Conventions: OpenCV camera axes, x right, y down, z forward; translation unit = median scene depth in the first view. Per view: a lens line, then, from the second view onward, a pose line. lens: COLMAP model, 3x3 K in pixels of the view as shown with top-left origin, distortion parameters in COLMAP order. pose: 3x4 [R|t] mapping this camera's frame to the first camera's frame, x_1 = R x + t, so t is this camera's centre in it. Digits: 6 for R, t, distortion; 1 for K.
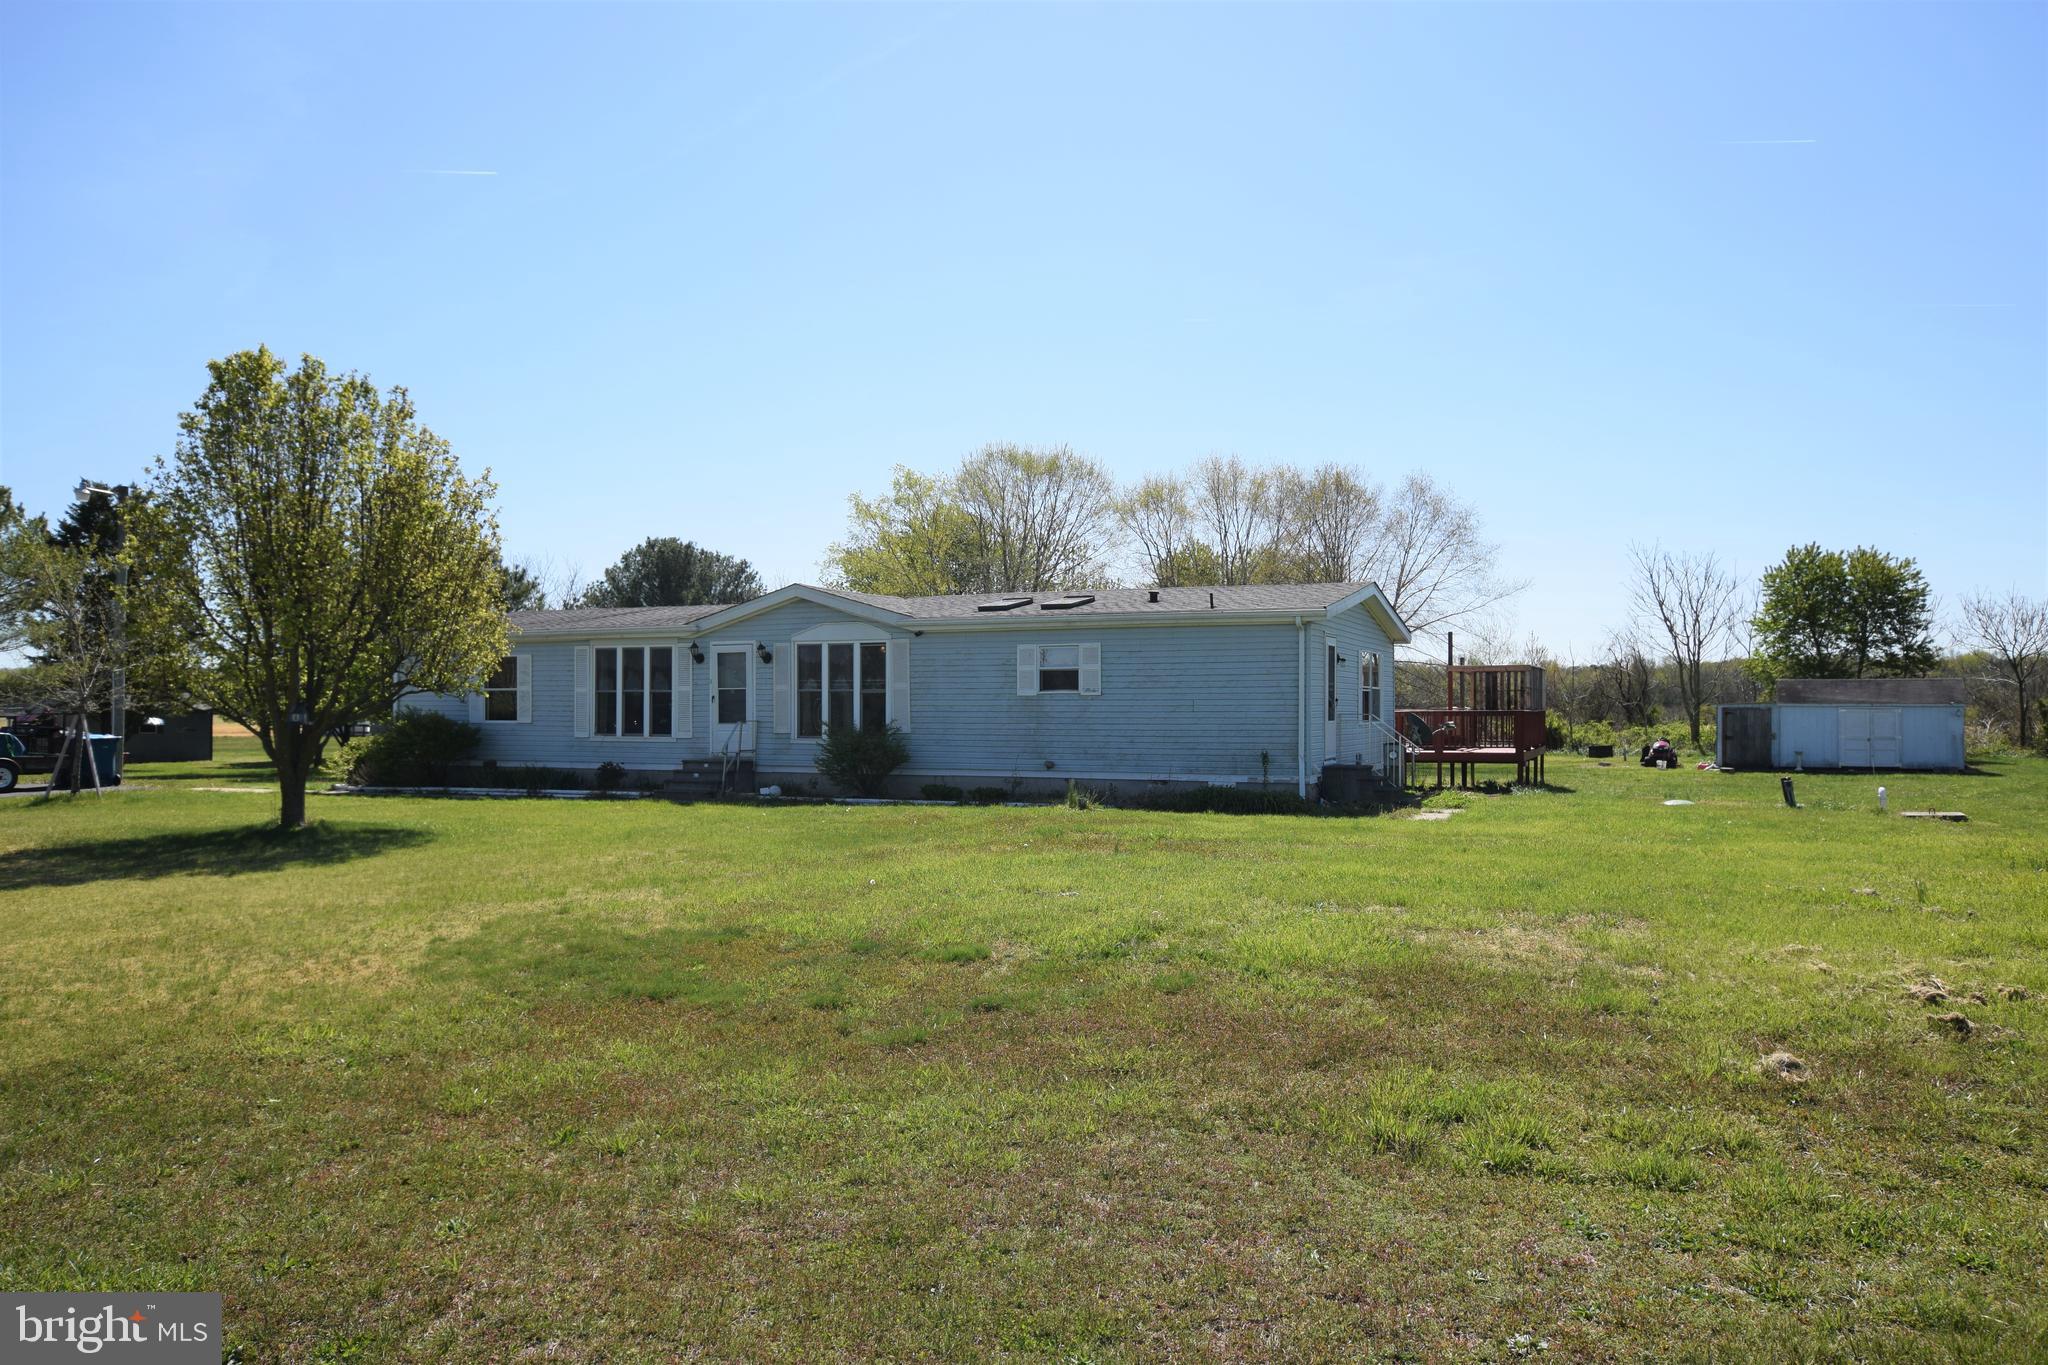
lens RADIAL K [[1428.3, 0, 1025.2], [0, 1428.3, 692.1], [0, 0, 1]] dist [-0.019082, -0.000349]
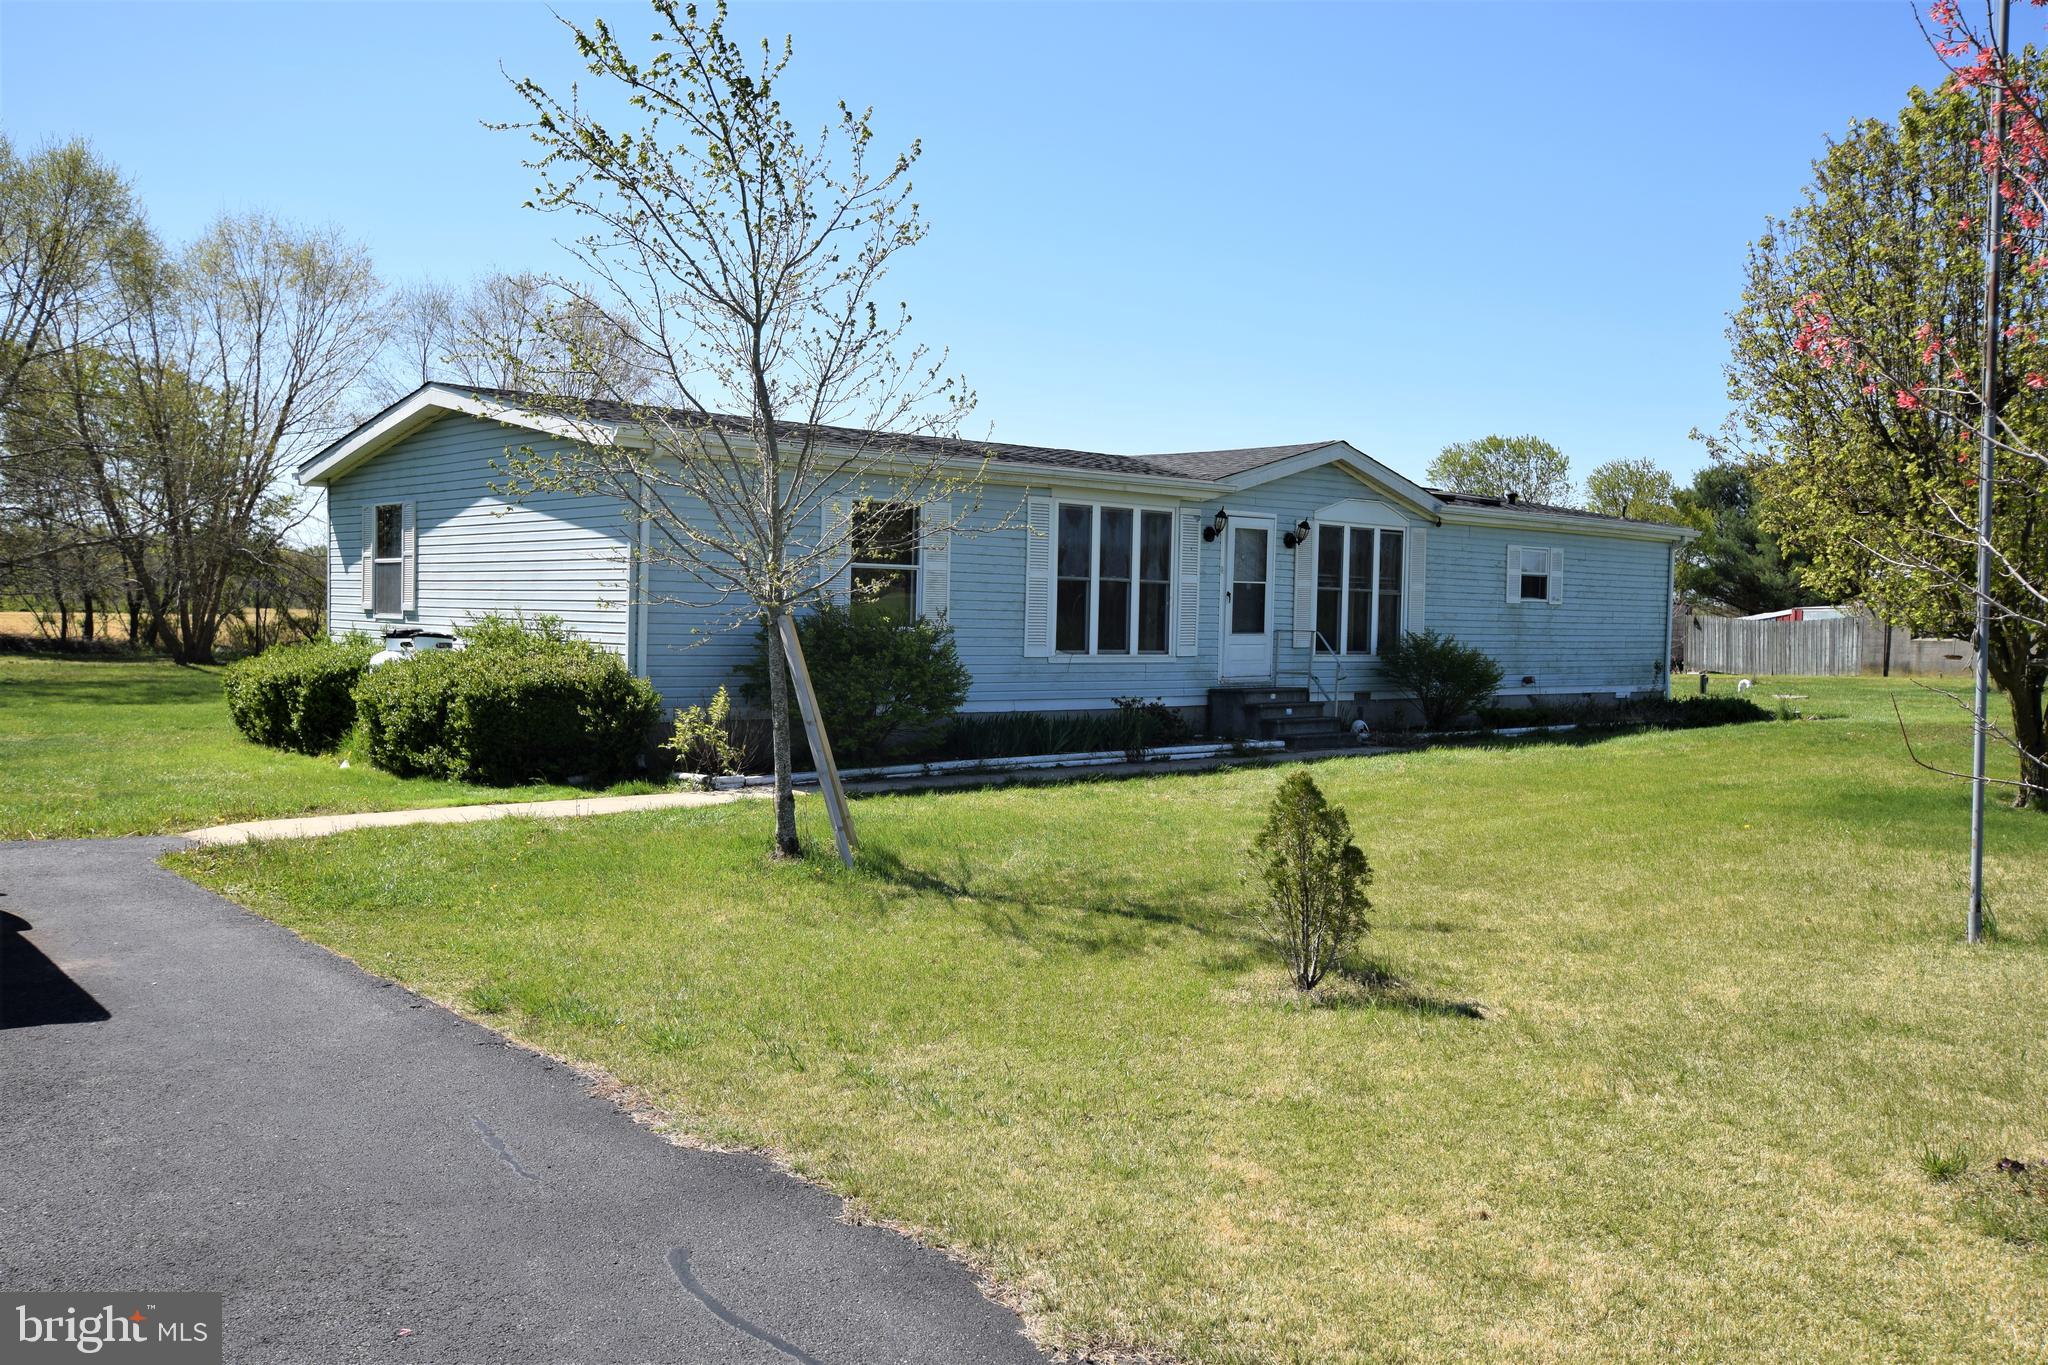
lens RADIAL K [[1677.9, 0, 1012.4], [0, 1677.9, 689.5], [0, 0, 1]] dist [0.011712, 0.025145]
pose [[0.426435, -0.031820, 0.903958, -0.997042], [-0.029854, 0.998341, 0.049226, 0.012823], [-0.904025, -0.047978, 0.424778, 0.776264]]
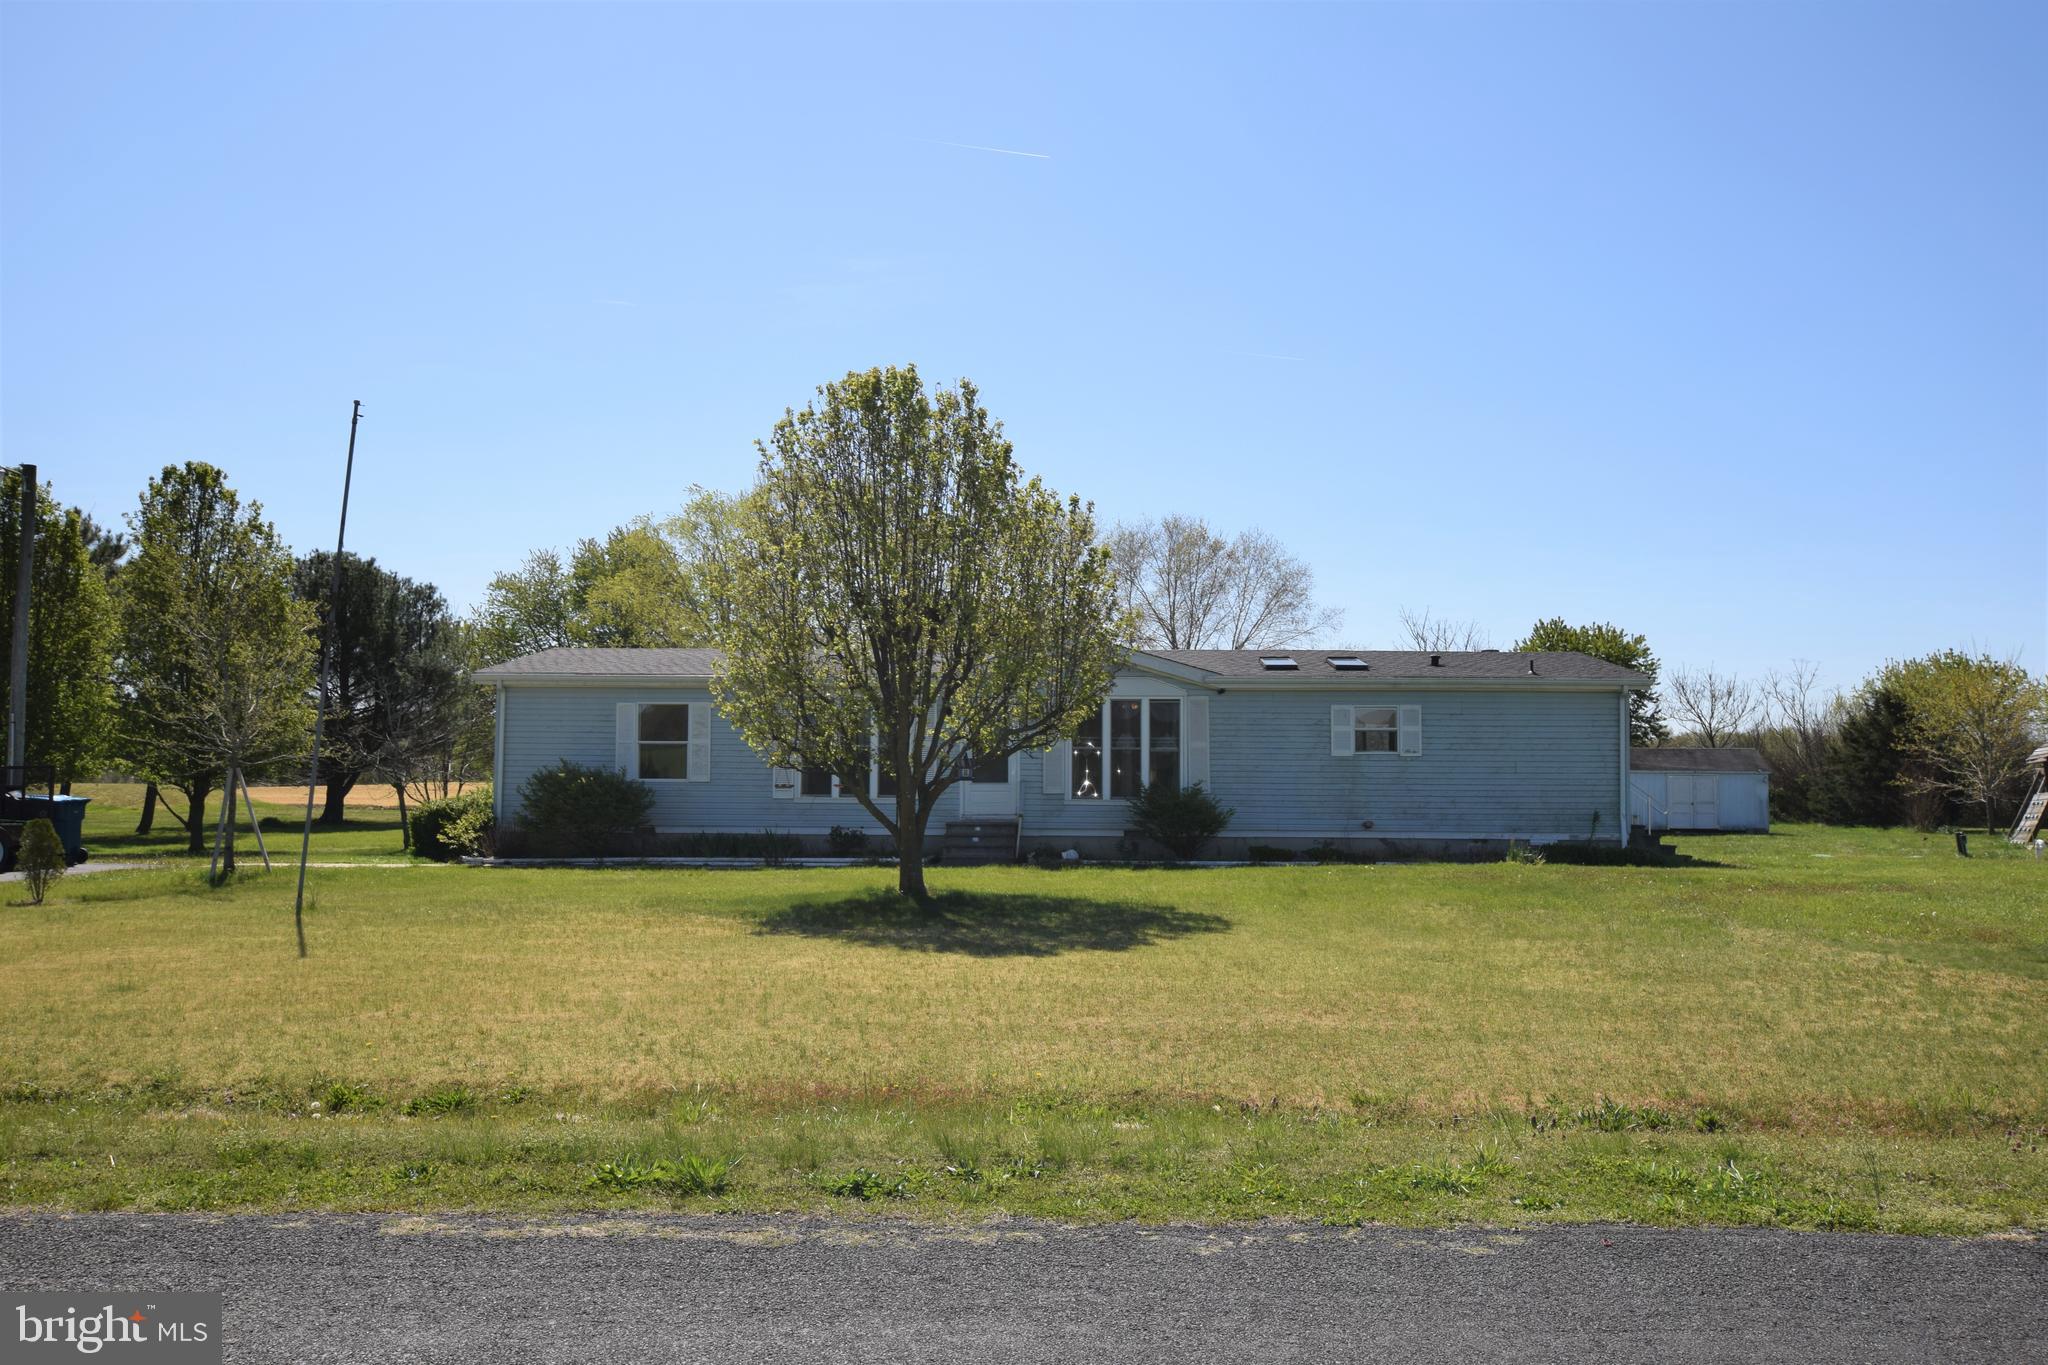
lens RADIAL K [[1677.9, 0, 1012.9], [0, 1677.9, 688.1], [0, 0, 1]] dist [0.011712, 0.025145]
pose [[0.930622, 0.024916, 0.365132, -0.599965], [-0.010759, 0.999111, -0.040755, 0.004930], [-0.365823, 0.033999, 0.930063, -0.013280]]
